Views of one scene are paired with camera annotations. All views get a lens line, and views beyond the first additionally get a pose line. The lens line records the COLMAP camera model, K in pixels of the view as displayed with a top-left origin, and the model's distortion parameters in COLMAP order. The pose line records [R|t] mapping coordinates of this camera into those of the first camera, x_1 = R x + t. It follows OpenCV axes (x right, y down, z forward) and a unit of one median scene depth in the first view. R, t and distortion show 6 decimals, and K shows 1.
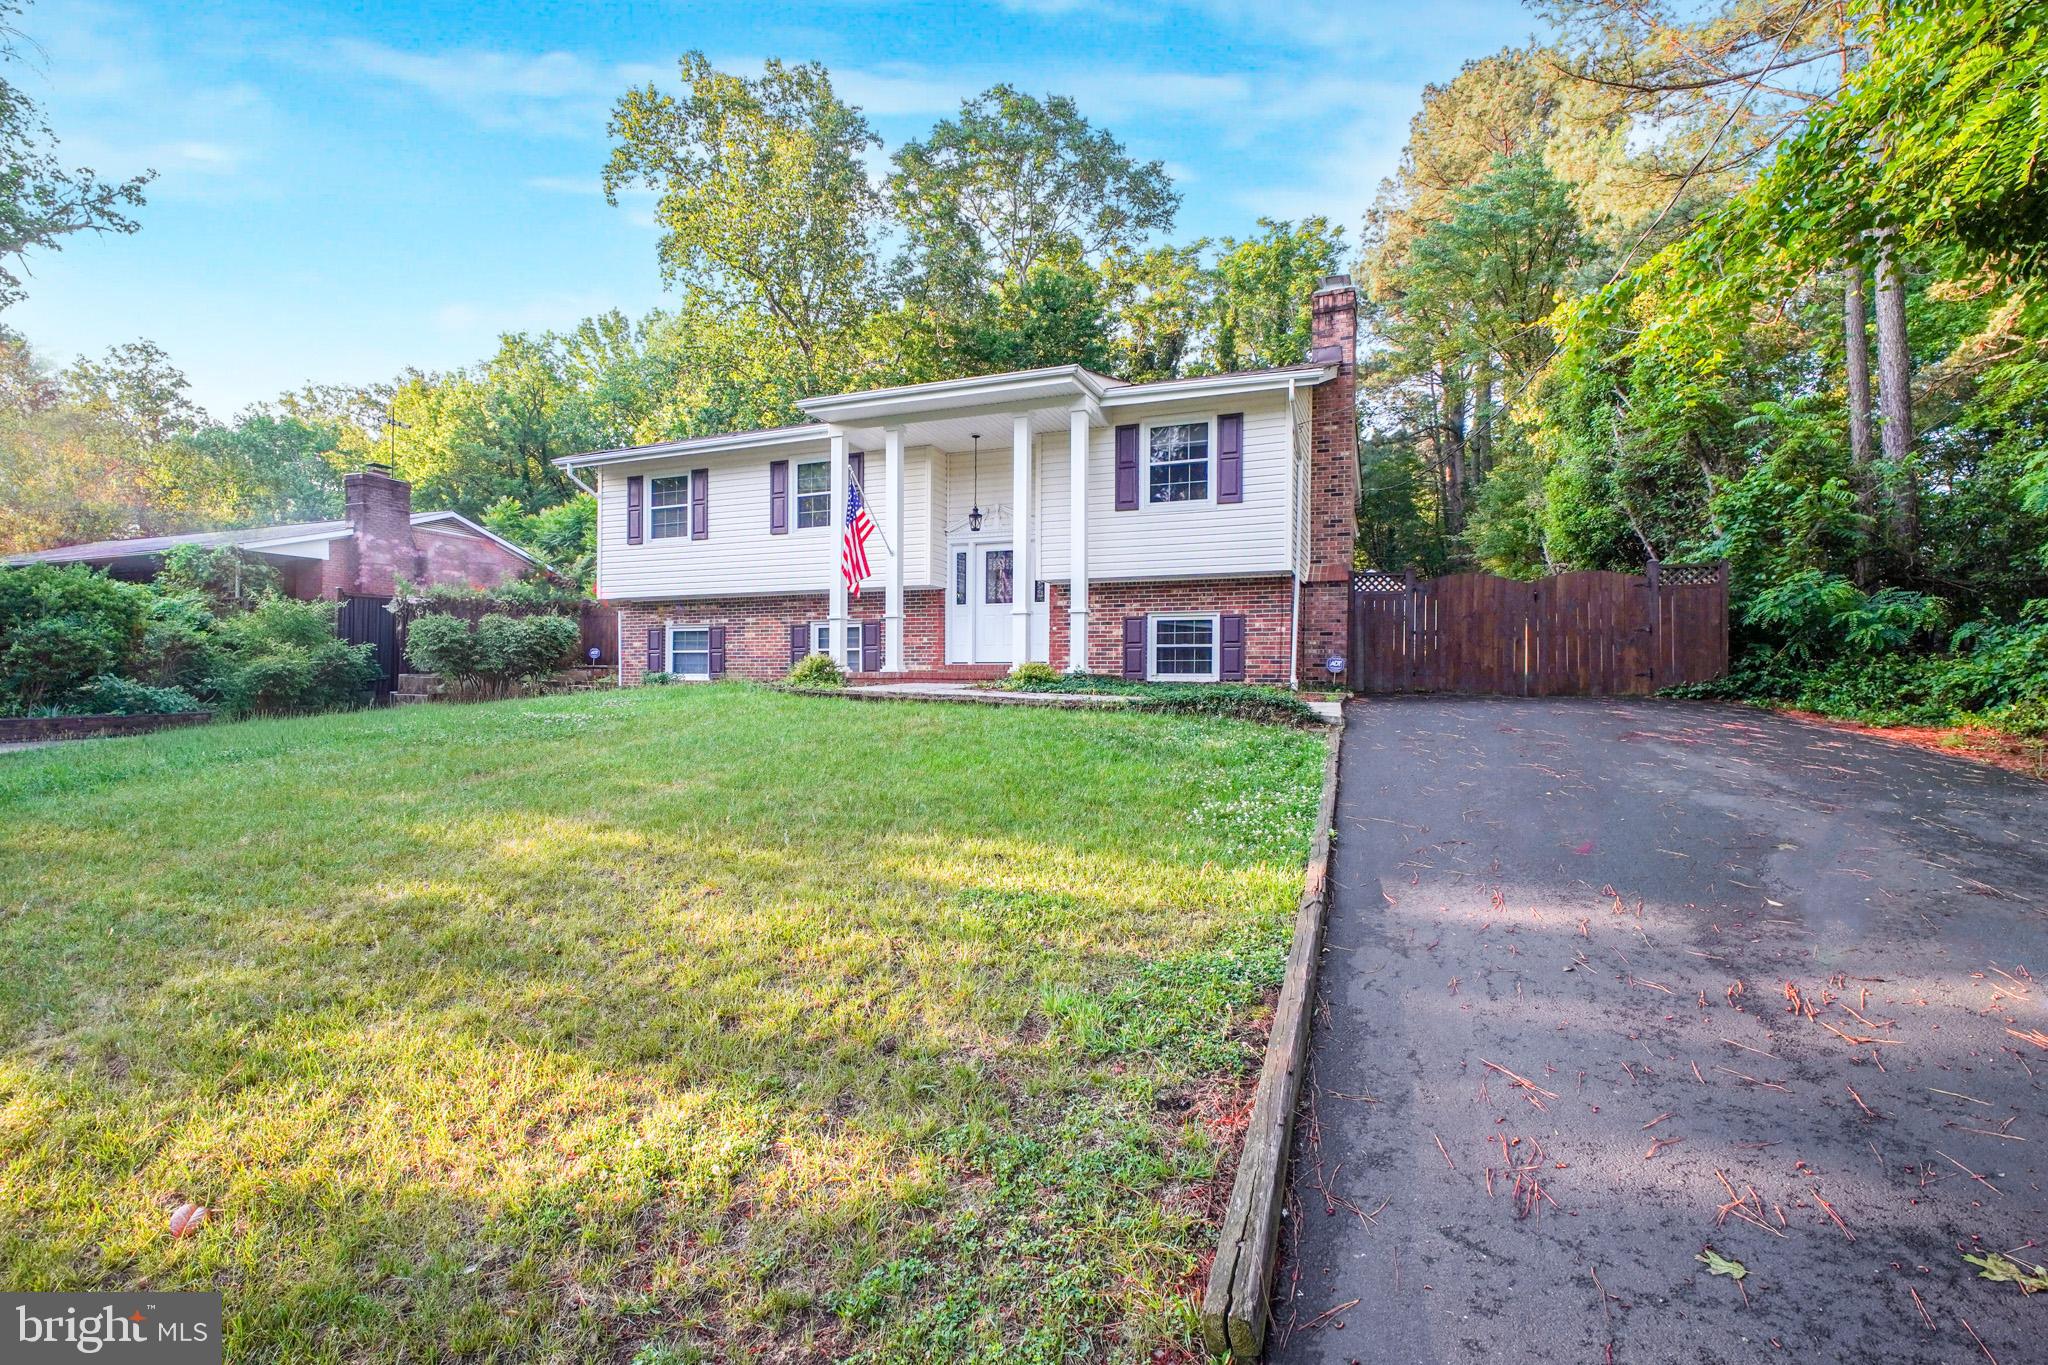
lens RADIAL K [[1052.0, 0, 987.8], [0, 1052.0, 682.9], [0, 0, 1]] dist [0.003184, -0.017830]
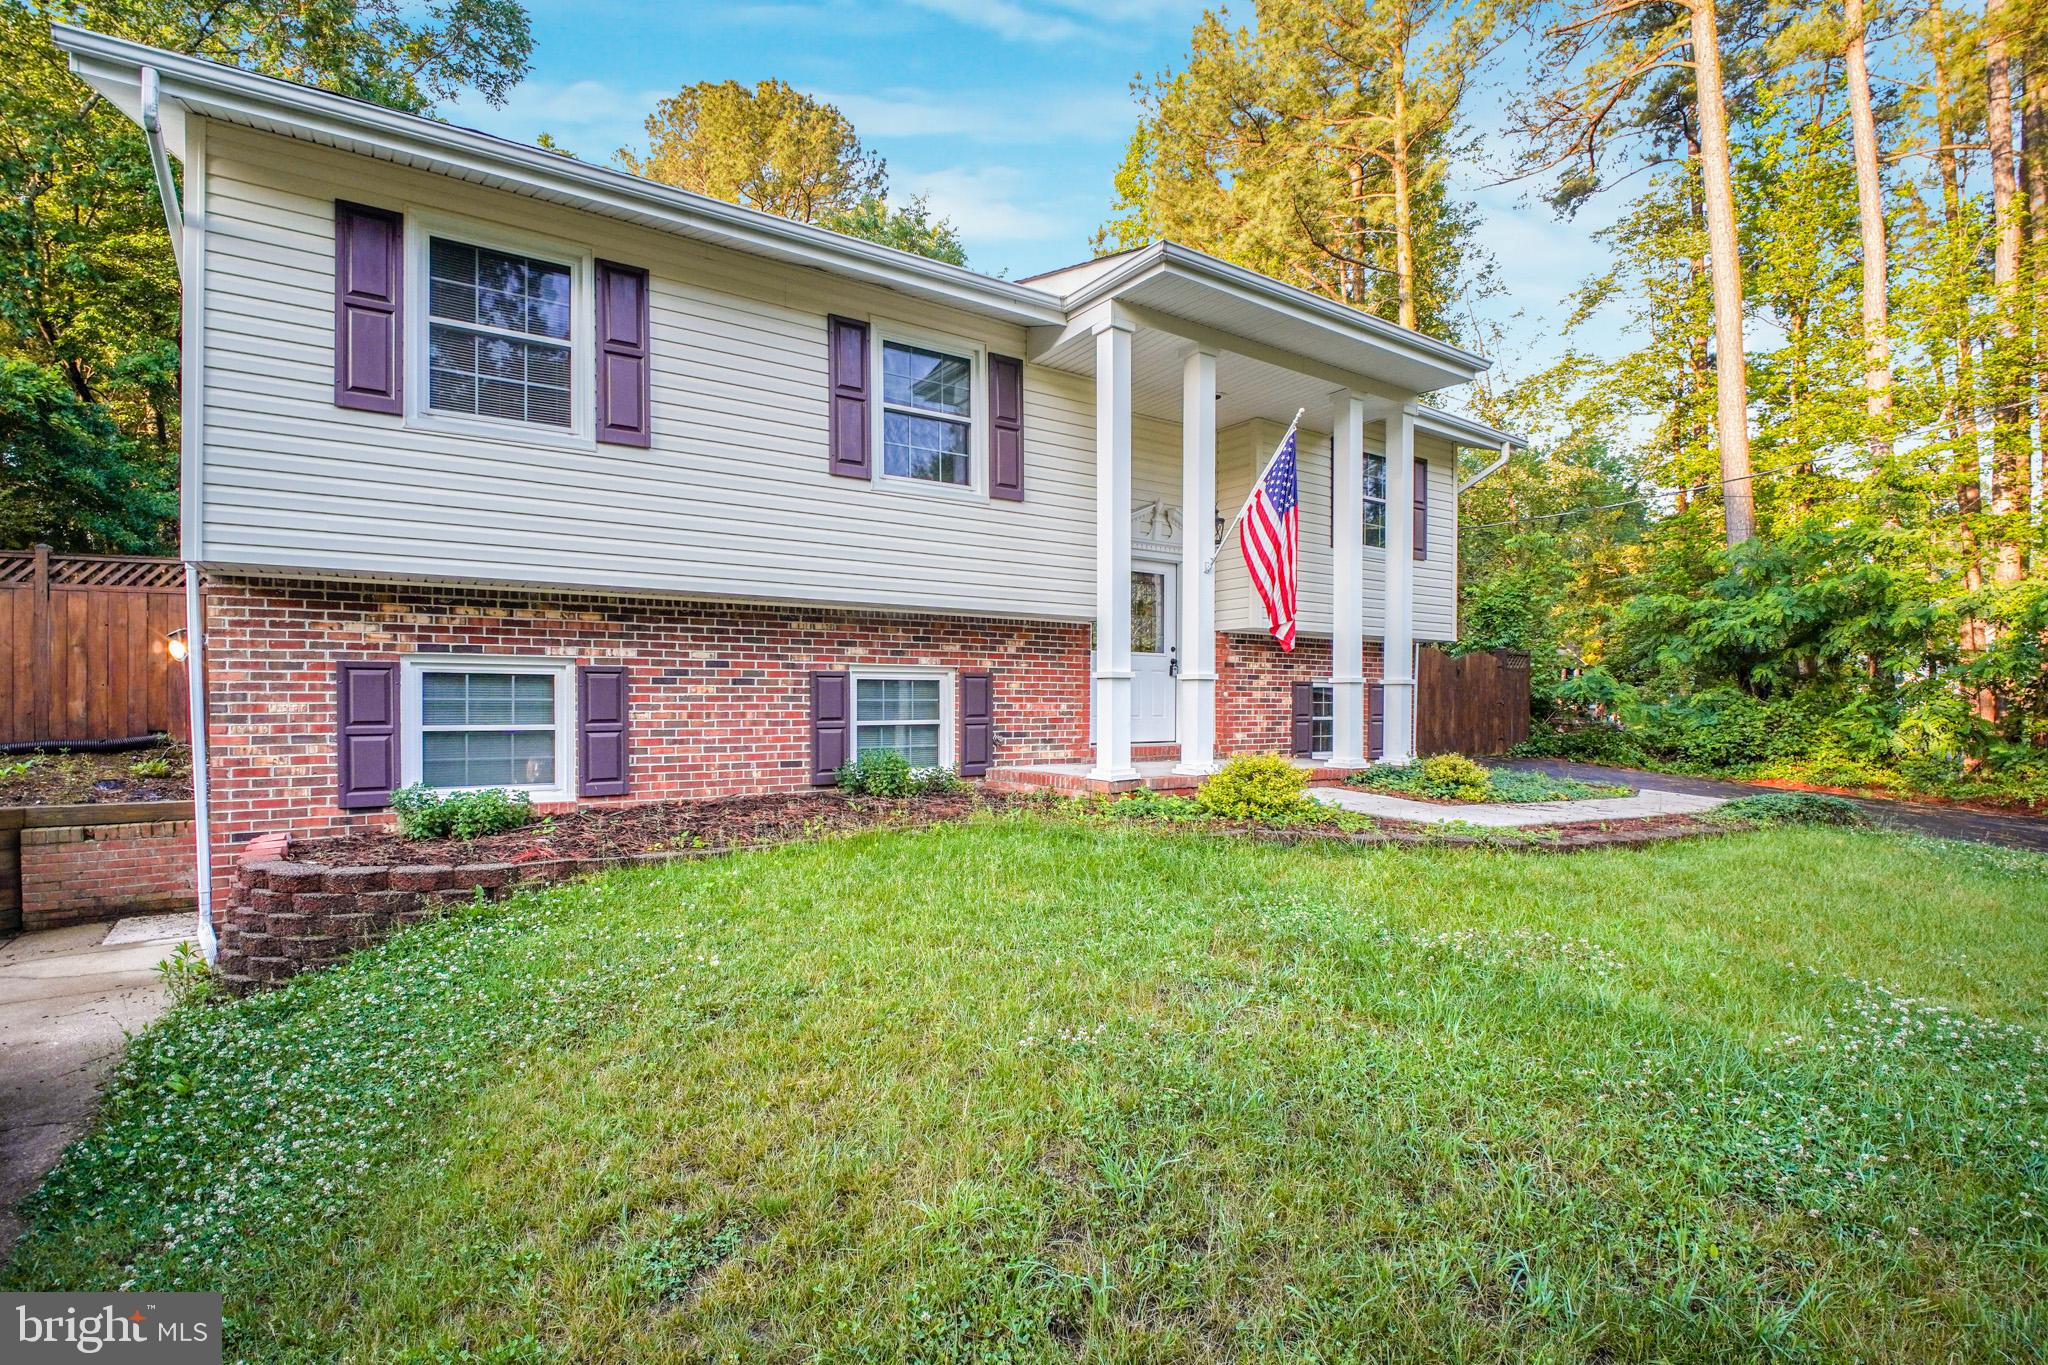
lens RADIAL K [[997.8, 0, 1020.6], [0, 997.8, 716.1], [0, 0, 1]] dist [0.000267, -0.014921]
pose [[0.505976, -0.013422, 0.862443, -0.566311], [-0.001890, 0.999859, 0.016670, -0.046031], [-0.862546, -0.010065, 0.505879, 0.746585]]
